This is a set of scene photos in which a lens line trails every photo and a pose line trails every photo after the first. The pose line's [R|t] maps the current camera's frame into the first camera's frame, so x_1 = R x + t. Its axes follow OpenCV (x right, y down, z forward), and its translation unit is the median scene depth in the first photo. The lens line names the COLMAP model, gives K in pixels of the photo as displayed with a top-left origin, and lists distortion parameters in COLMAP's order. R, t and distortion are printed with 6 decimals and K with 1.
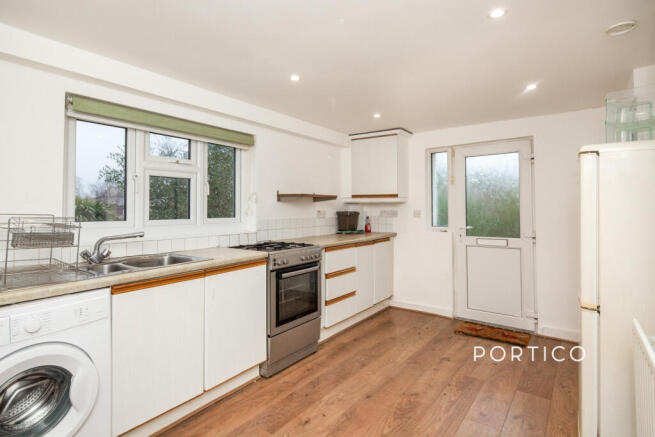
lens RADIAL K [[330.6, 0, 327.7], [0, 330.6, 202.1], [0, 0, 1]] dist [-0.000814, -0.000056]
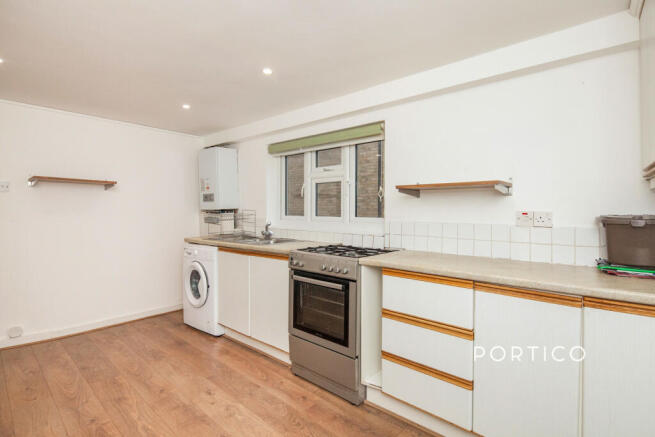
lens RADIAL K [[322.8, 0, 325.6], [0, 322.8, 215.1], [0, 0, 1]] dist [-0.000198, -0.000369]
pose [[-0.089987, 0.023358, -0.995669, 0.780607], [0.018213, 0.999596, 0.021804, 0.022062], [0.995776, -0.016172, -0.090376, 1.178314]]
